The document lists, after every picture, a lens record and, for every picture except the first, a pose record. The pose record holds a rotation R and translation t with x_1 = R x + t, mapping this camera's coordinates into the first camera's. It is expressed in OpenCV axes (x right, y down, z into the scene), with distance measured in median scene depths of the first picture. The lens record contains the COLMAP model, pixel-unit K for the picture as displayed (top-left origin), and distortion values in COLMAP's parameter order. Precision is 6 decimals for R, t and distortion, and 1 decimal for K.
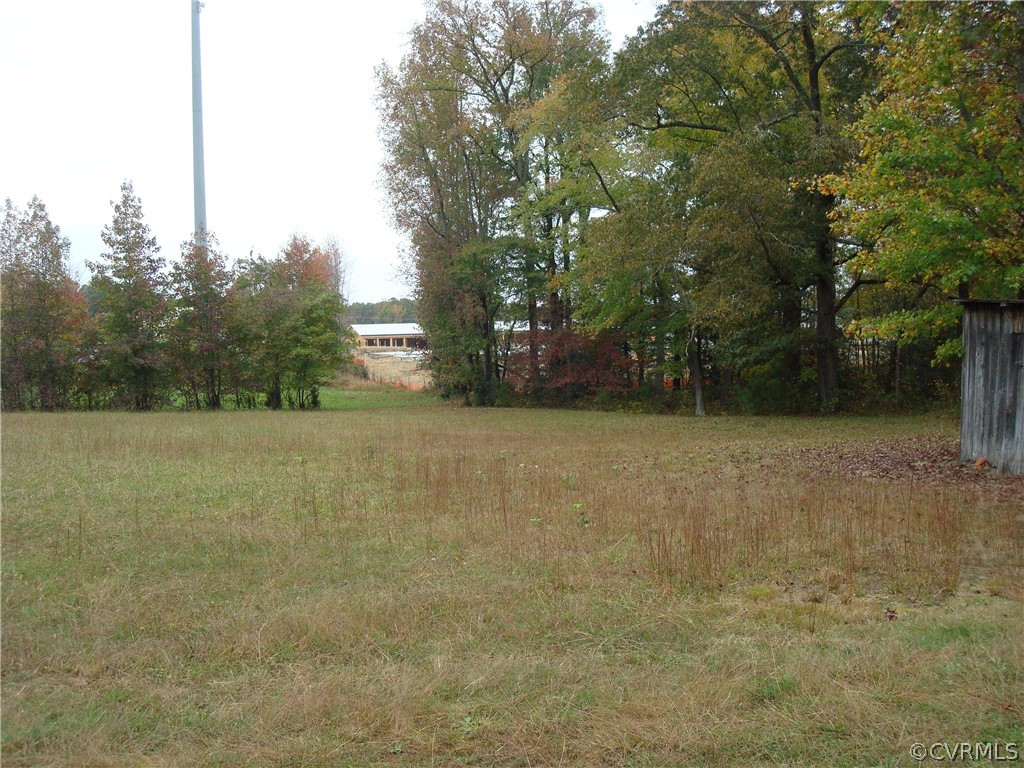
lens RADIAL K [[1037.2, 0, 511.9], [0, 1037.2, 383.6], [0, 0, 1]] dist [-0.103546, 0.000000]
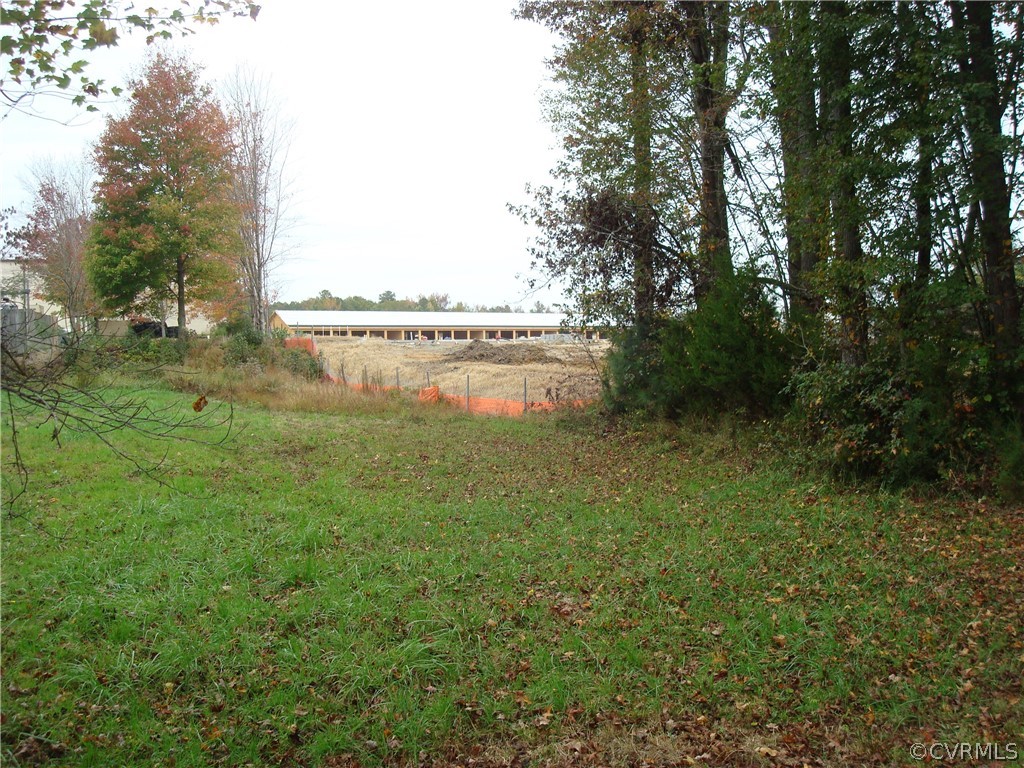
lens RADIAL K [[1037.2, 0, 512.2], [0, 1037.2, 384.8], [0, 0, 1]] dist [-0.103546, 0.000000]
pose [[0.997162, 0.011957, 0.074333, -0.094935], [-0.011076, 0.999864, -0.012256, 0.001008], [-0.074470, 0.011398, 0.997158, 0.581691]]
